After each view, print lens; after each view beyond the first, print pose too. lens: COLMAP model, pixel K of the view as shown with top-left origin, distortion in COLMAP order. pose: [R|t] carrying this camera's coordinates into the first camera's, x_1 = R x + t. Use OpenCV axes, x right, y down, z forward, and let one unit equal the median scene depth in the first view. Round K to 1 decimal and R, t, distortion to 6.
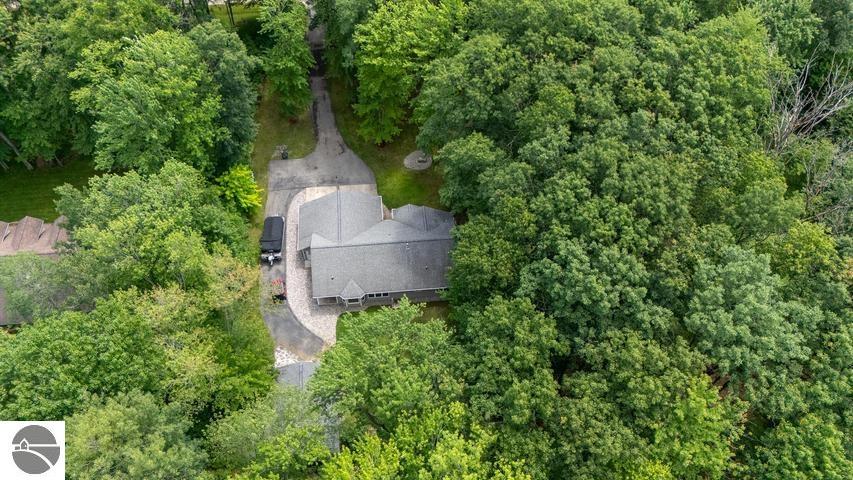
lens RADIAL K [[617.7, 0, 426.5], [0, 617.7, 240.0], [0, 0, 1]] dist [0.030660, -0.004451]
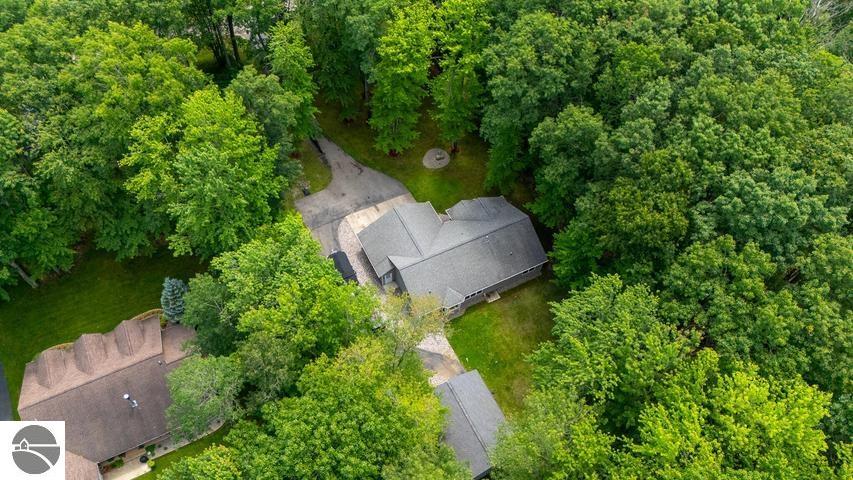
lens RADIAL K [[617.7, 0, 426.5], [0, 617.7, 240.0], [0, 0, 1]] dist [0.030660, -0.004451]
pose [[0.934748, -0.296213, 0.196223, -0.327789], [0.295187, 0.954793, 0.035144, -0.054083], [-0.197762, 0.025072, 0.979929, 0.034968]]
